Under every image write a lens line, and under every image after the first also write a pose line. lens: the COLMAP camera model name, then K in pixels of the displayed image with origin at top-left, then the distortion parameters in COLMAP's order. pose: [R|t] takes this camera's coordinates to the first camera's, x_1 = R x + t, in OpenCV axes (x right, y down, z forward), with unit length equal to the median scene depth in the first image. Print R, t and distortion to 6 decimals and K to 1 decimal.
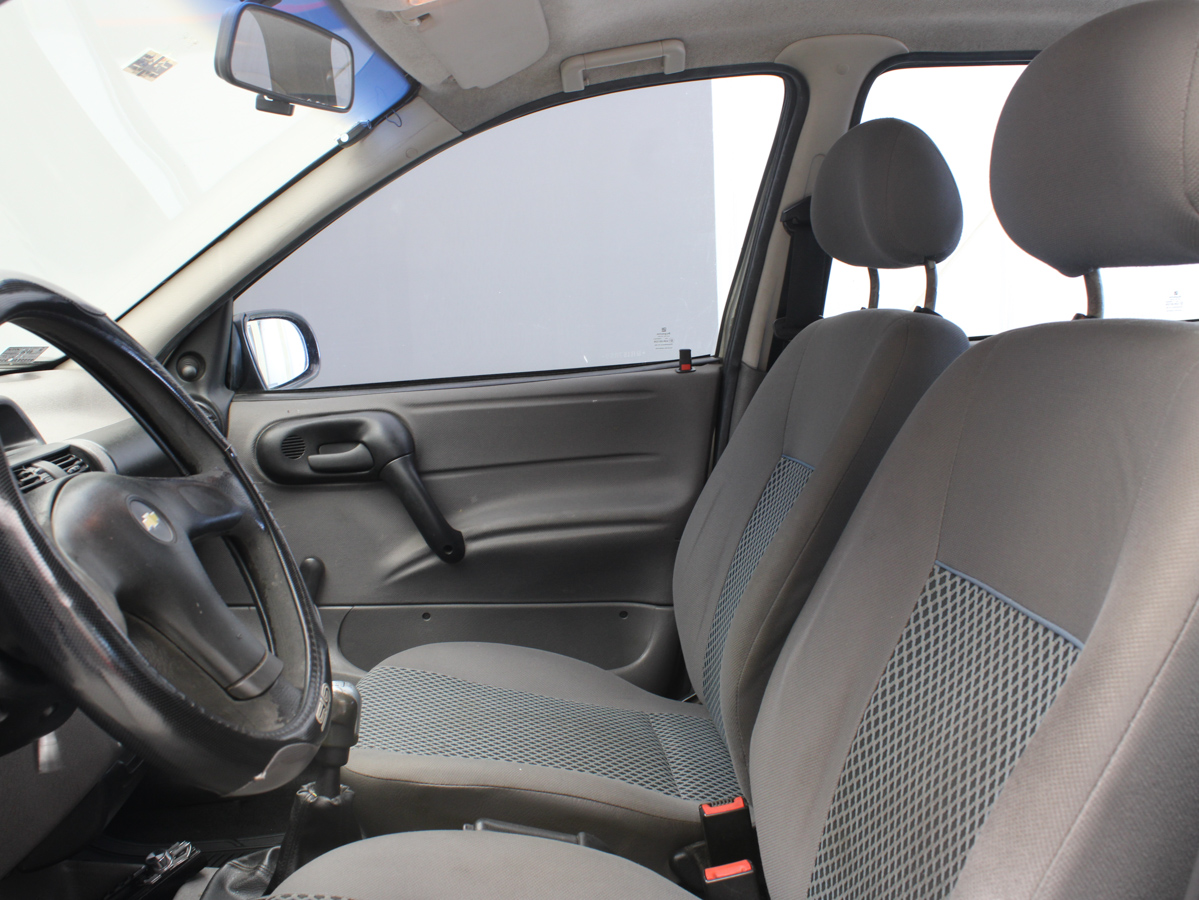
lens RADIAL K [[1159.2, 0, 599.5], [0, 1159.2, 450.0], [0, 0, 1]] dist [-0.193433, 0.193691]
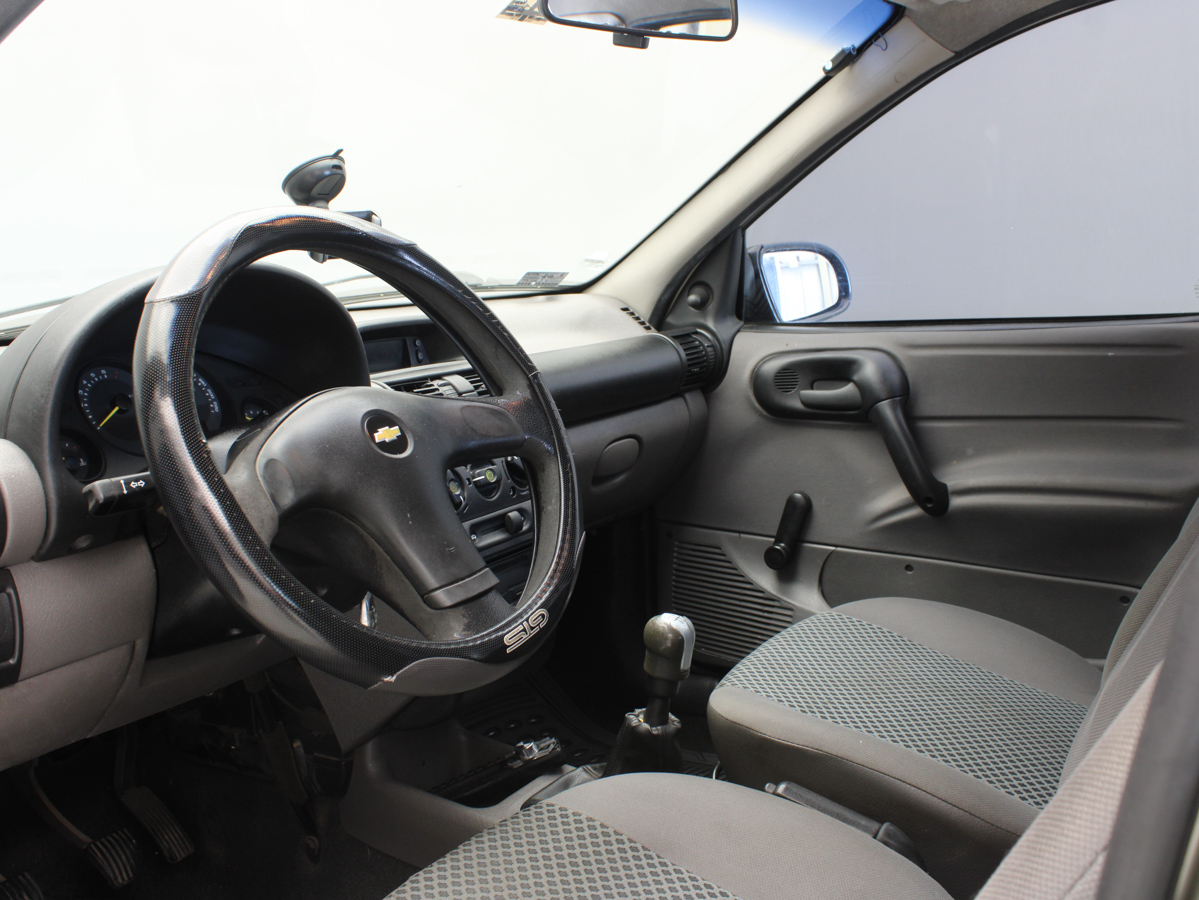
lens RADIAL K [[1159.2, 0, 599.5], [0, 1159.2, 450.0], [0, 0, 1]] dist [-0.193433, 0.193691]
pose [[0.820473, 0.103560, -0.562226, 0.167872], [-0.070673, 0.994286, 0.080009, -0.011225], [0.567299, -0.025911, 0.823104, 0.079331]]
